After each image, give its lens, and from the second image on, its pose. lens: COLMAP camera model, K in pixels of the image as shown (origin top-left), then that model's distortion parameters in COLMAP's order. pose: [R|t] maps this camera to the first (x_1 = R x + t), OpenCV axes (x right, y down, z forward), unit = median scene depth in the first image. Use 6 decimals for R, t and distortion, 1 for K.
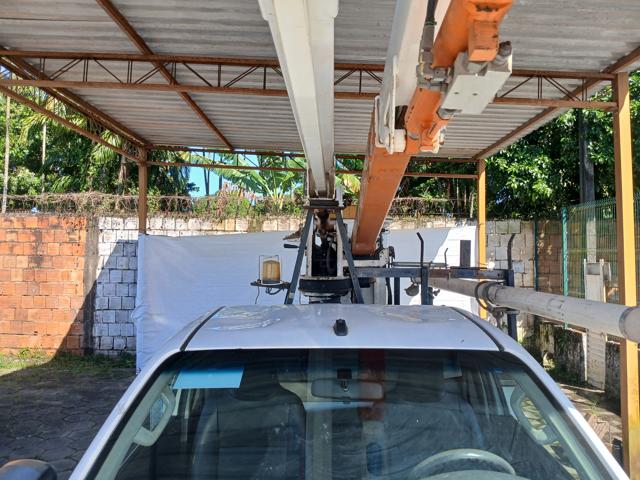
lens RADIAL K [[487.8, 0, 323.1], [0, 487.8, 237.8], [0, 0, 1]] dist [0.017781, -0.074875]
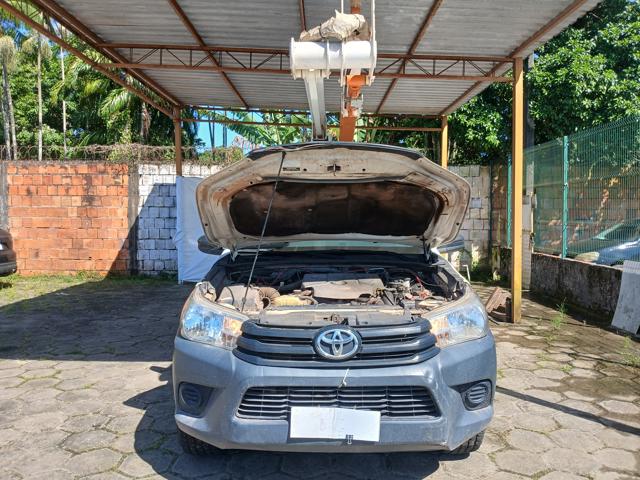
lens RADIAL K [[487.8, 0, 321.4], [0, 487.8, 236.2], [0, 0, 1]] dist [0.017781, -0.074875]
pose [[0.999986, -0.004515, 0.002746, -0.000975], [0.004267, 0.996423, 0.084394, 0.040576], [-0.003117, -0.084382, 0.996429, -0.275505]]
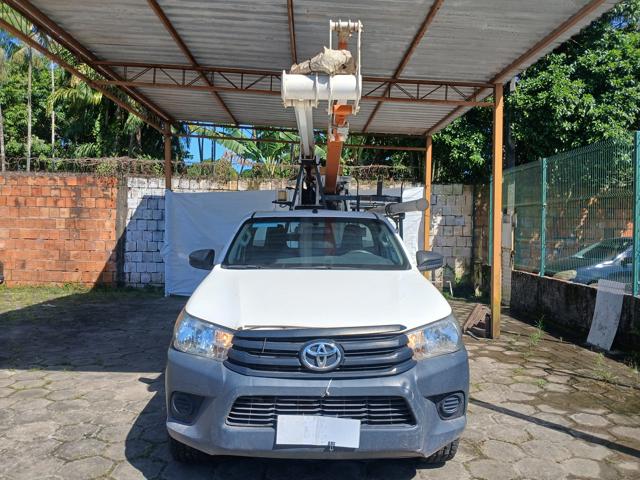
lens RADIAL K [[487.8, 0, 319.5], [0, 487.8, 235.2], [0, 0, 1]] dist [0.017781, -0.074875]
pose [[0.999607, 0.009698, 0.026317, -0.001191], [-0.011115, 0.998464, 0.054270, 0.035321], [-0.025750, -0.054541, 0.998179, -0.296247]]
